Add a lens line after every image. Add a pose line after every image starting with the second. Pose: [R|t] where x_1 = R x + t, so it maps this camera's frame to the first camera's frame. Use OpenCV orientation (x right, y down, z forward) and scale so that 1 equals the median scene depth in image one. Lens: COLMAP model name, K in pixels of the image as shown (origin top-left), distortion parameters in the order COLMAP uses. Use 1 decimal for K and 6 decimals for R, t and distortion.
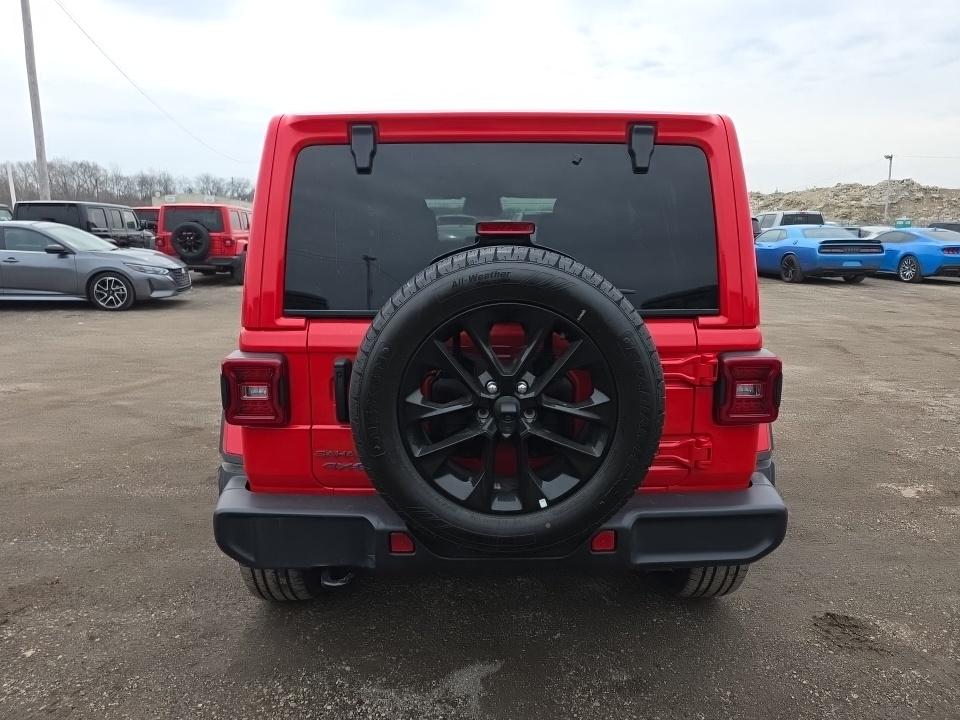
lens RADIAL K [[646.9, 0, 475.6], [0, 646.9, 369.2], [0, 0, 1]] dist [0.060814, -0.062091]
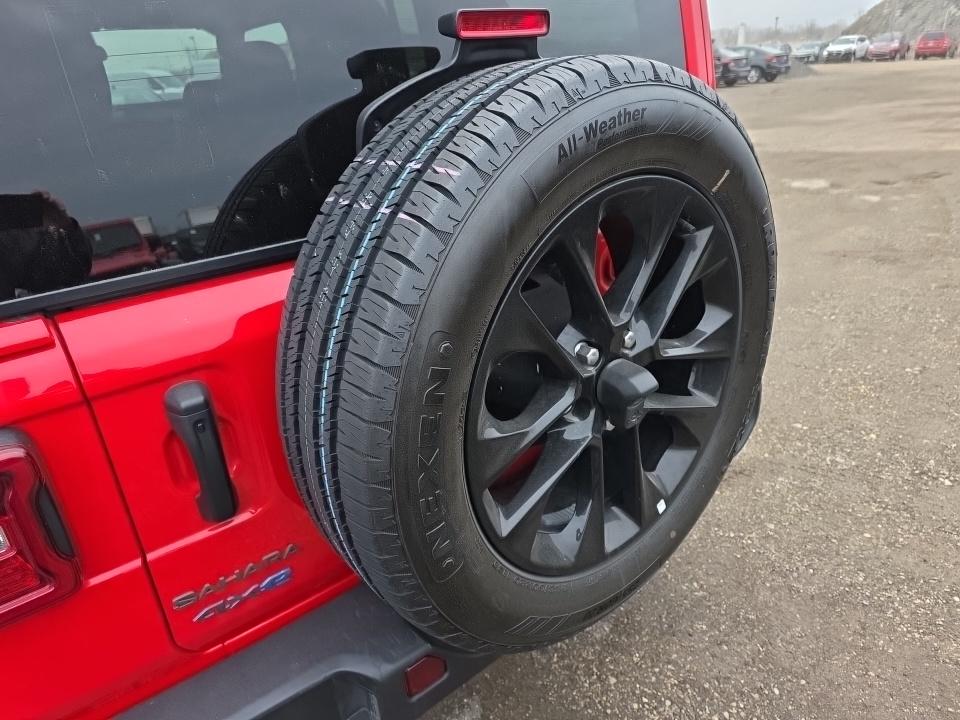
lens RADIAL K [[642.5, 0, 481.1], [0, 642.5, 374.1], [0, 0, 1]] dist [0.043617, -0.063387]
pose [[0.766157, -0.319896, 0.557378, -0.295564], [0.202970, 0.943364, 0.262427, -0.096010], [-0.609760, -0.087929, 0.787694, 0.571589]]
